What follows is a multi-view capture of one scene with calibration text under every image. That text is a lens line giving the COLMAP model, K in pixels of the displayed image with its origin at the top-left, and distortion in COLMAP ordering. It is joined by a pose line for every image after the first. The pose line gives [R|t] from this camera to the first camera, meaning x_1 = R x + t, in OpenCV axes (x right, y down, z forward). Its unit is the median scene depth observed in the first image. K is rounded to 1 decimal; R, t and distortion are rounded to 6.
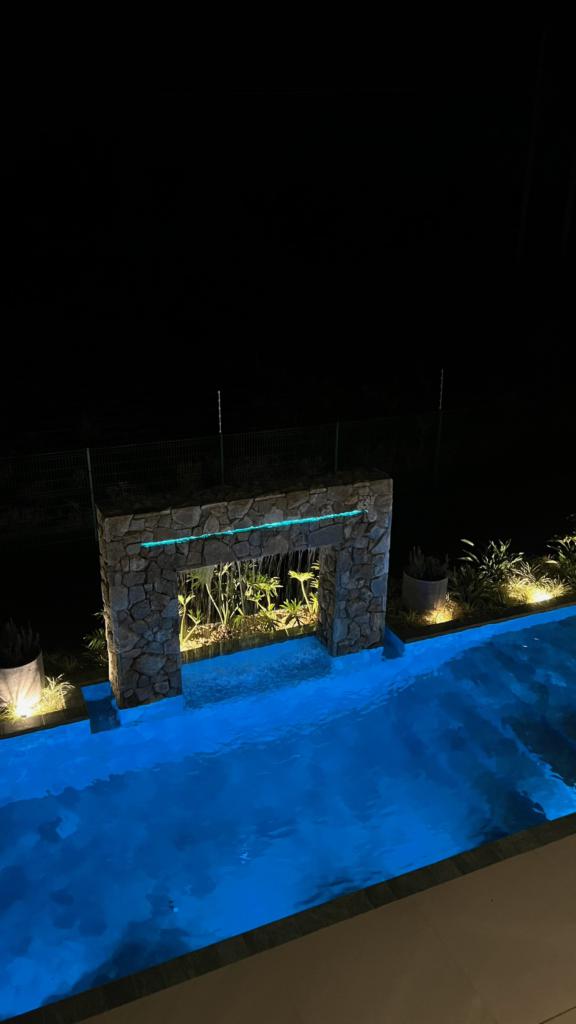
lens RADIAL K [[756.4, 0, 288.0], [0, 756.4, 512.0], [0, 0, 1]] dist [0.081346, 0.000141]
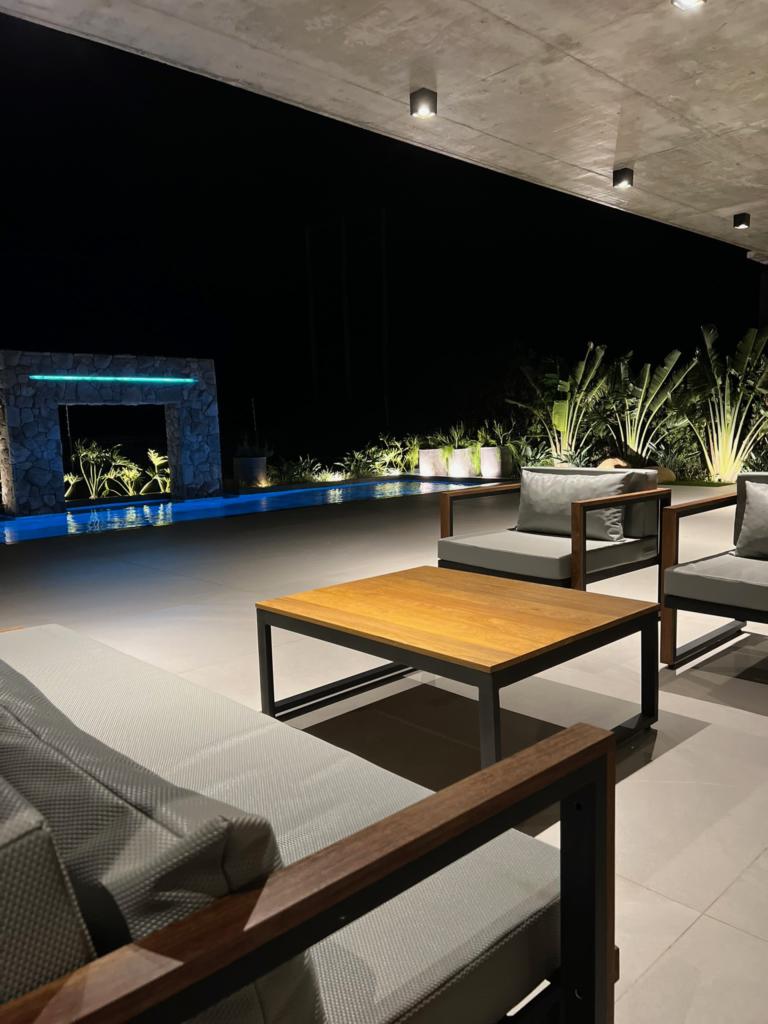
lens RADIAL K [[767.9, 0, 384.0], [0, 767.9, 512.0], [0, 0, 1]] dist [0.068216, -0.091061]
pose [[0.938184, -0.082709, 0.336111, -0.078223], [0.165978, 0.959610, -0.227156, 0.651601], [-0.303748, 0.268901, 0.914018, -0.377167]]
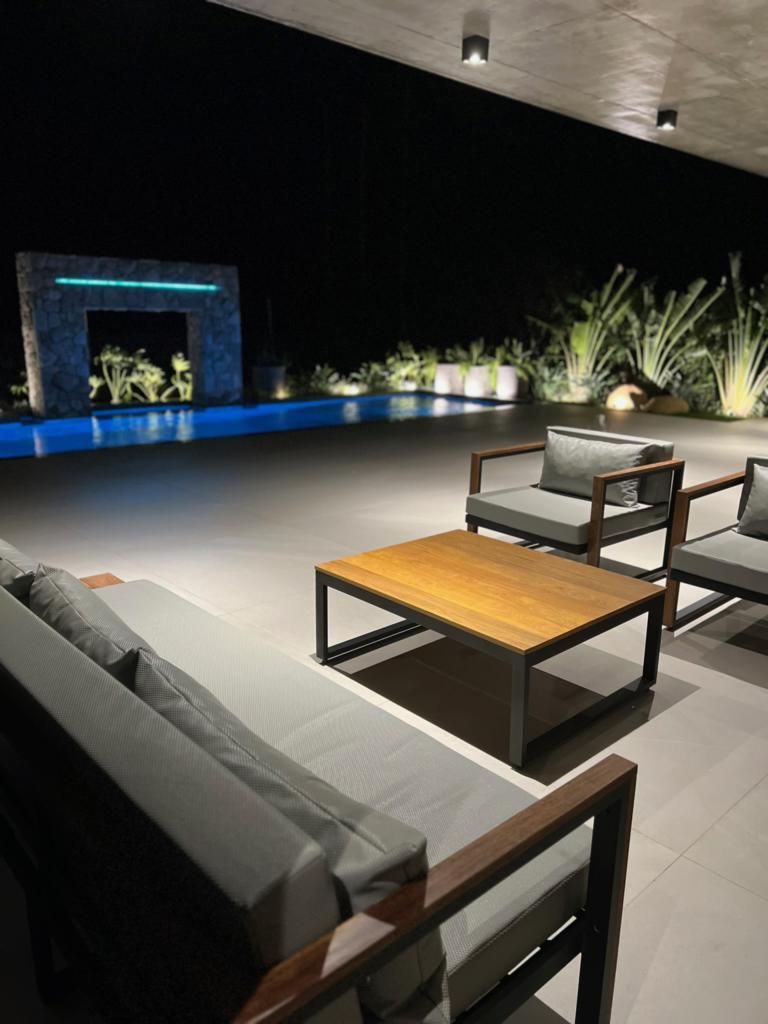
lens RADIAL K [[767.9, 0, 384.0], [0, 767.9, 512.0], [0, 0, 1]] dist [0.068216, -0.091061]
pose [[0.943516, -0.081762, 0.321080, -0.110524], [0.118854, 0.988099, -0.097646, 0.618650], [-0.309275, 0.130293, 0.942005, -0.420574]]
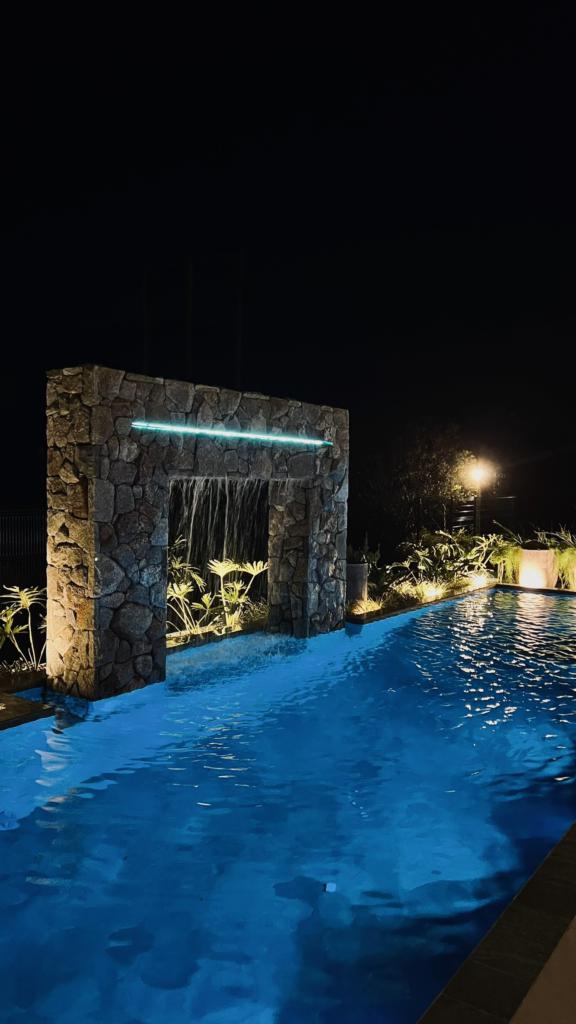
lens RADIAL K [[756.4, 0, 288.0], [0, 756.4, 512.0], [0, 0, 1]] dist [0.081346, 0.000141]
pose [[0.860322, -0.022006, 0.509276, -0.394678], [0.184398, 0.944844, -0.270678, 0.309556], [-0.475230, 0.326780, 0.816928, 0.368263]]
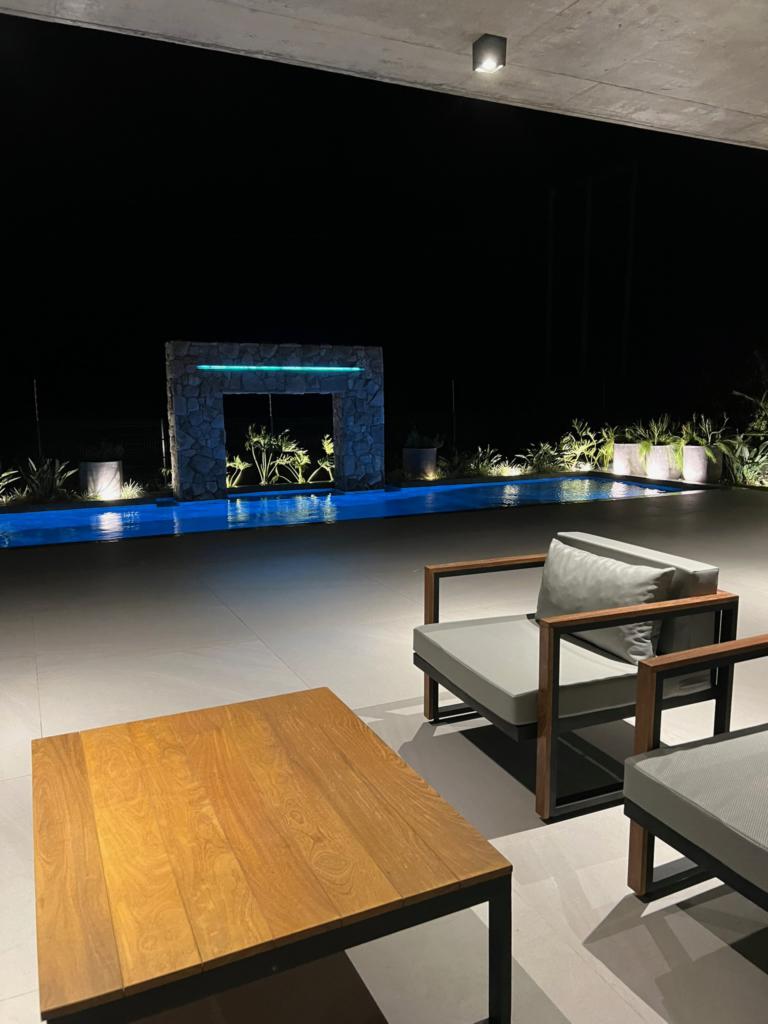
lens RADIAL K [[767.9, 0, 384.0], [0, 767.9, 512.0], [0, 0, 1]] dist [0.068216, -0.091061]
pose [[0.999146, -0.029171, 0.029256, 0.096901], [0.034922, 0.974698, -0.220781, 0.589626], [-0.022075, 0.221614, 0.974885, -0.319519]]
